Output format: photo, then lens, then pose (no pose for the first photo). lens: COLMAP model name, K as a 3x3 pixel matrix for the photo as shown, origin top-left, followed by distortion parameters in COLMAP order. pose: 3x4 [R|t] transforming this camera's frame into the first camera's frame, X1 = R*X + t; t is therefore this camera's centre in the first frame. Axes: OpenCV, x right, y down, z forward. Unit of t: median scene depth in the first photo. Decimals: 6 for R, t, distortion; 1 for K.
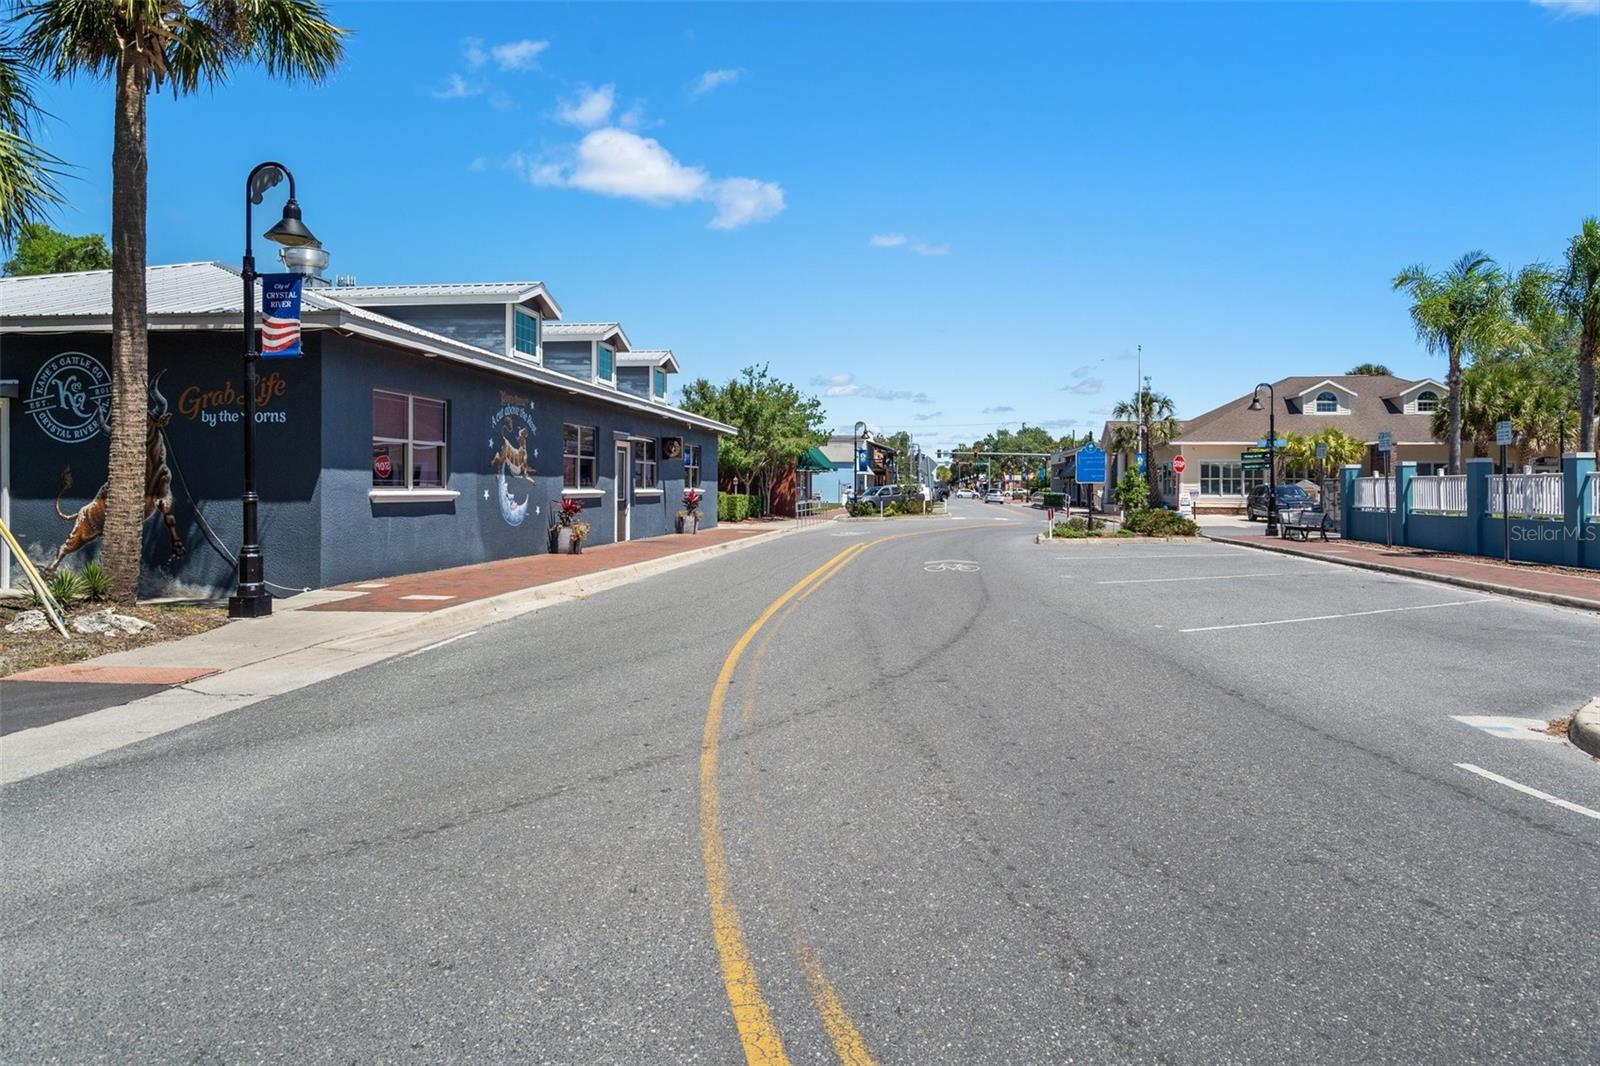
lens RADIAL K [[1044.7, 0, 786.1], [0, 1044.7, 520.1], [0, 0, 1]] dist [-0.008518, -0.002967]
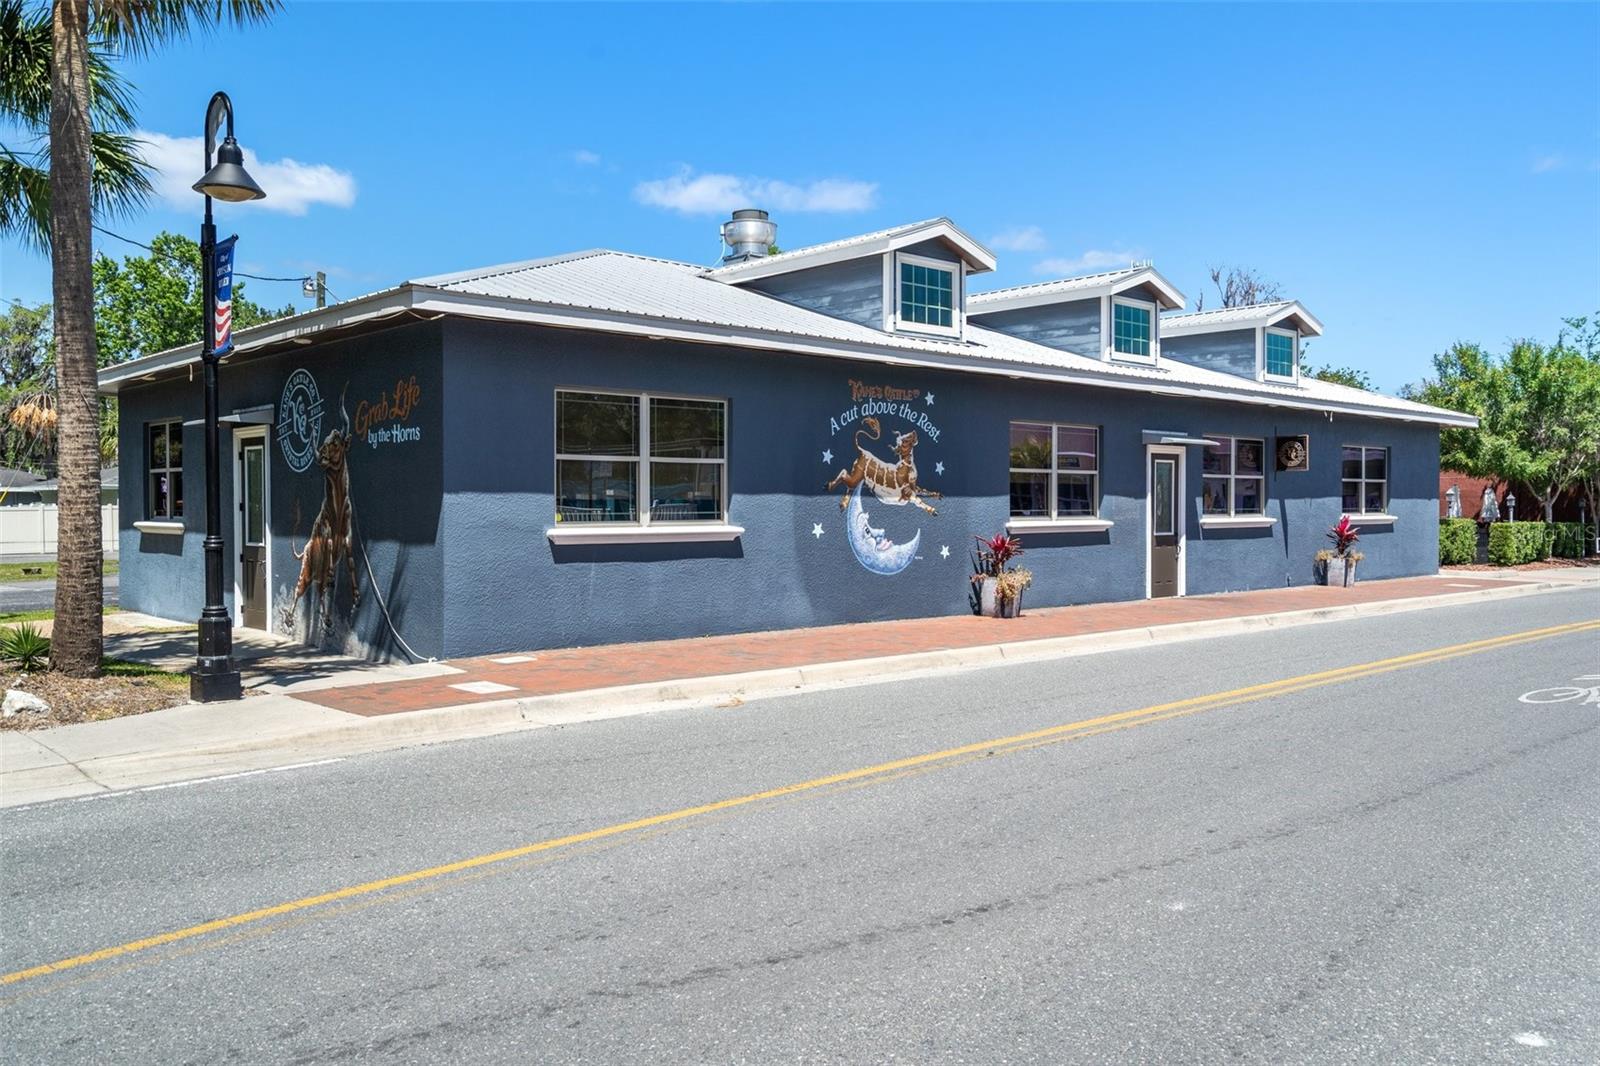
lens RADIAL K [[1289.4, 0, 811.2], [0, 1289.4, 530.6], [0, 0, 1]] dist [-0.002539, -0.003027]
pose [[0.784677, 0.000505, -0.619904, 0.220530], [-0.010167, 0.999876, -0.012054, -0.012461], [0.619821, 0.015761, 0.784585, 0.289923]]
